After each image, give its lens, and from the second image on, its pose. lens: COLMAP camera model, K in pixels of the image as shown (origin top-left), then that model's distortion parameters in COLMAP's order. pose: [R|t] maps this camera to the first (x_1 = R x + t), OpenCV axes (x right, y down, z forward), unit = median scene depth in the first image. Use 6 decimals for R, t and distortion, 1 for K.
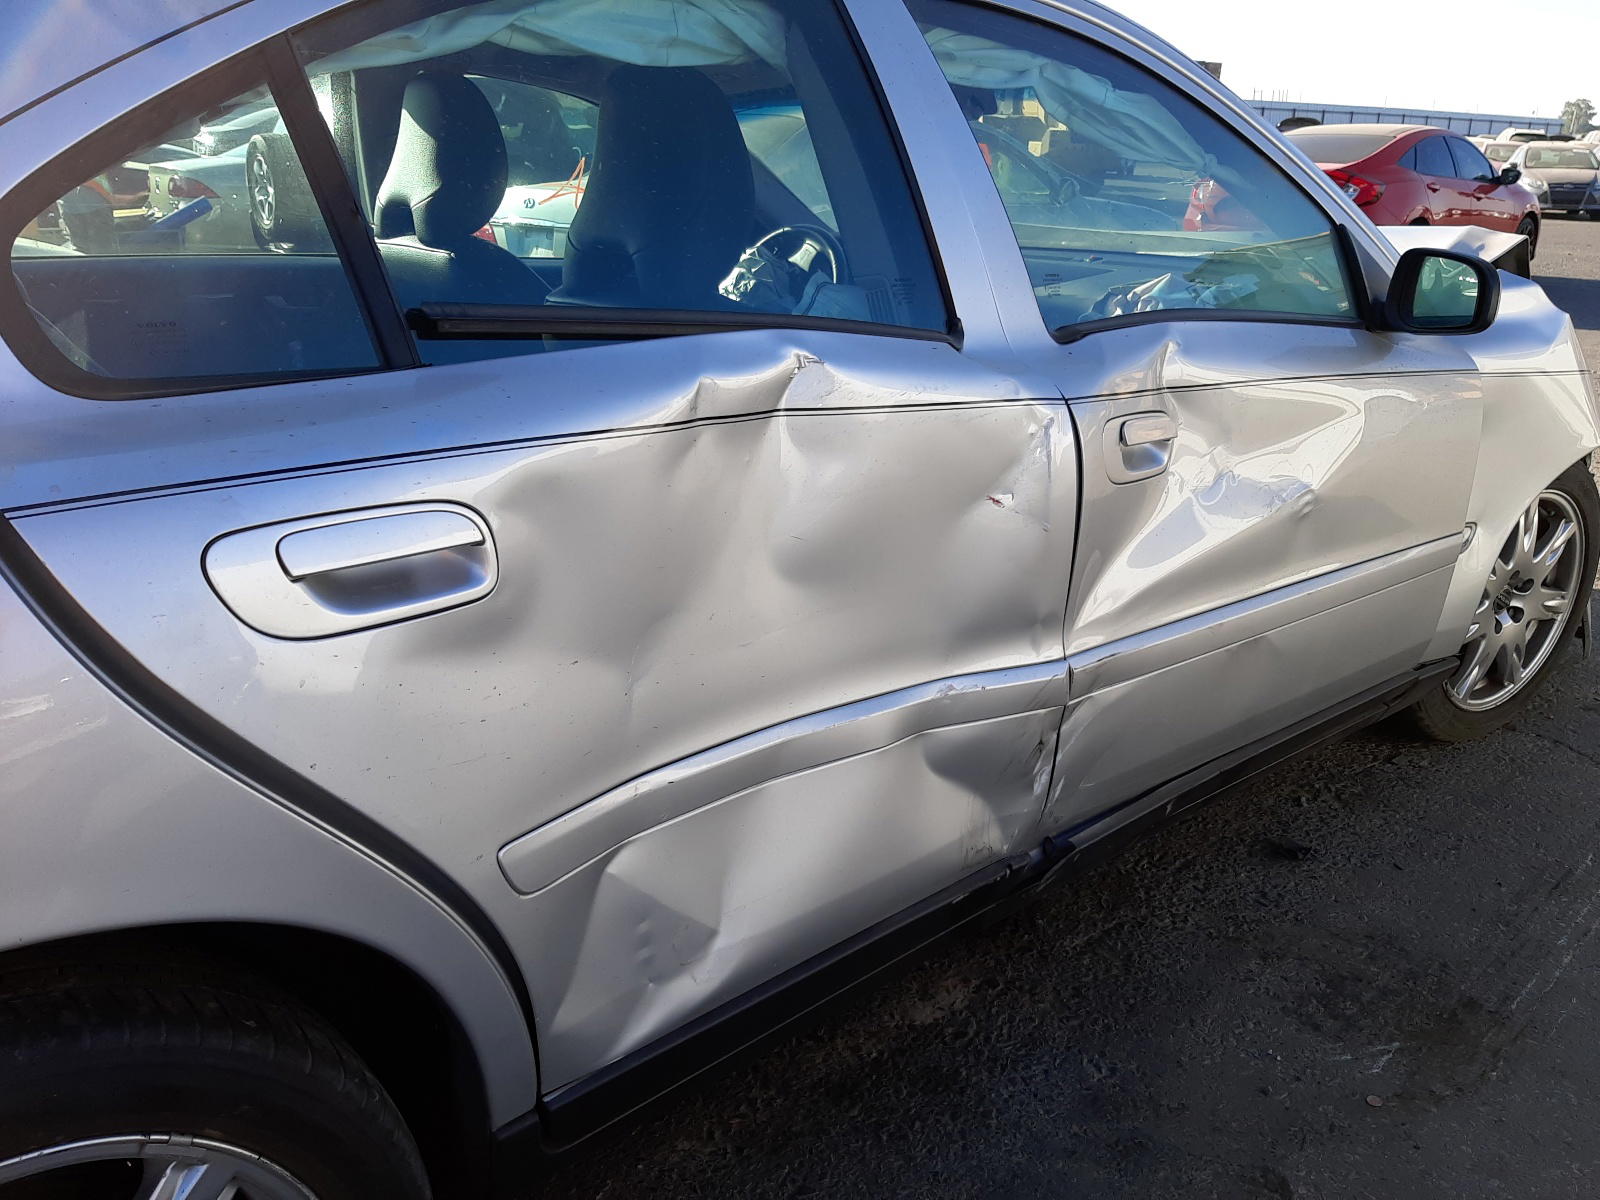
lens RADIAL K [[1224.9, 0, 799.5], [0, 1224.9, 595.5], [0, 0, 1]] dist [0.037016, -0.048650]
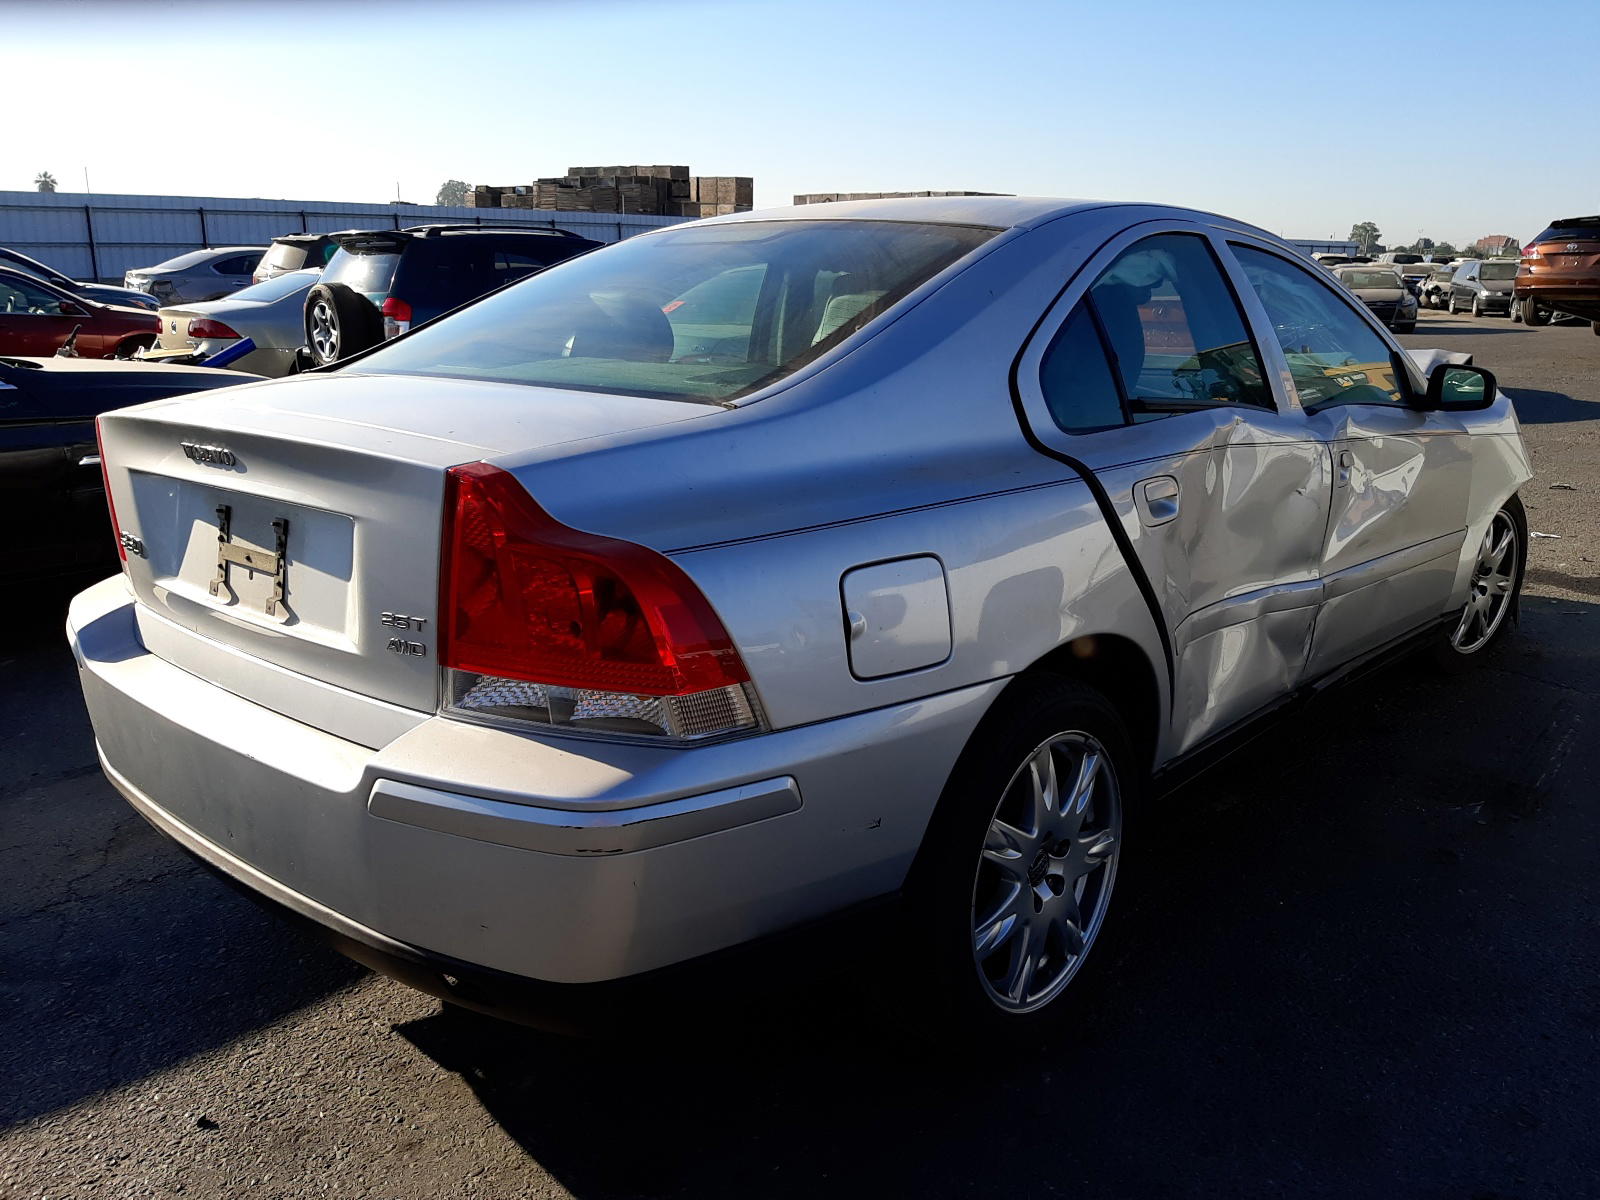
lens RADIAL K [[1224.9, 0, 796.9], [0, 1224.9, 606.8], [0, 0, 1]] dist [0.037016, -0.048650]
pose [[0.993122, -0.042467, 0.109113, -0.464184], [0.051598, 0.995274, -0.082264, 0.121843], [-0.105103, 0.087328, 0.990620, -0.465778]]
